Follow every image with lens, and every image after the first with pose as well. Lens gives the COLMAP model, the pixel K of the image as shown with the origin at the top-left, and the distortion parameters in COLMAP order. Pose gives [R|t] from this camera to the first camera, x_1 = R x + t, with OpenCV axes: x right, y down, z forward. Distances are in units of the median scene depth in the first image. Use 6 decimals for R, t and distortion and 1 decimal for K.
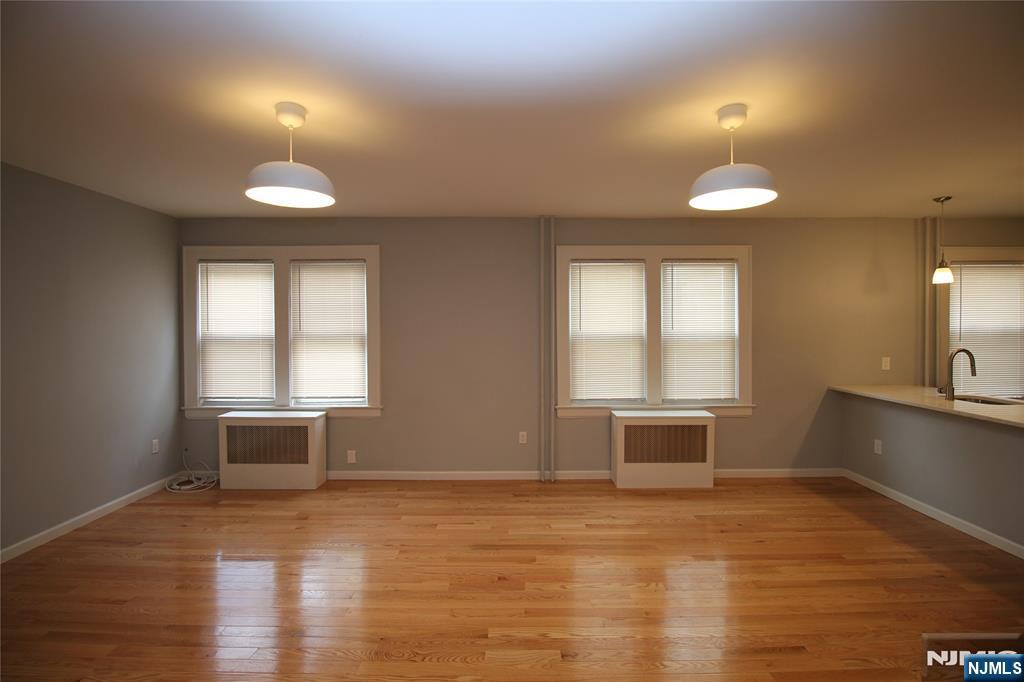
lens RADIAL K [[467.6, 0, 509.5], [0, 467.6, 334.9], [0, 0, 1]] dist [-0.011741, -0.006482]
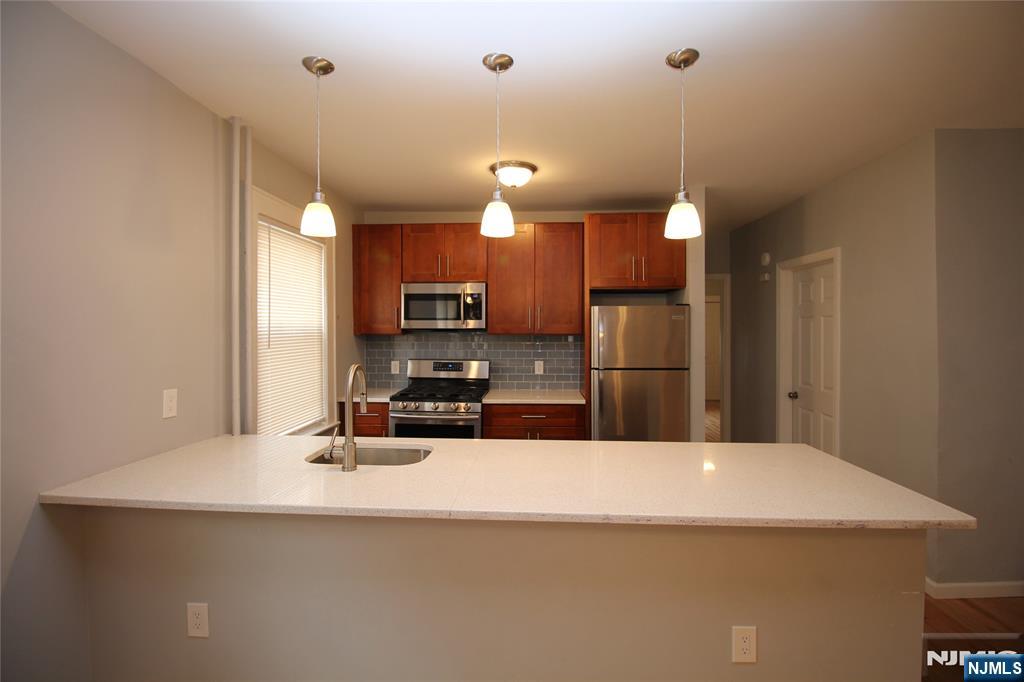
lens RADIAL K [[467.6, 0, 511.2], [0, 467.6, 335.0], [0, 0, 1]] dist [-0.011741, -0.006482]
pose [[0.060470, -0.009175, 0.998128, 0.385520], [0.007241, 0.999935, 0.008753, -0.006584], [-0.998144, 0.006698, 0.060532, 0.651329]]
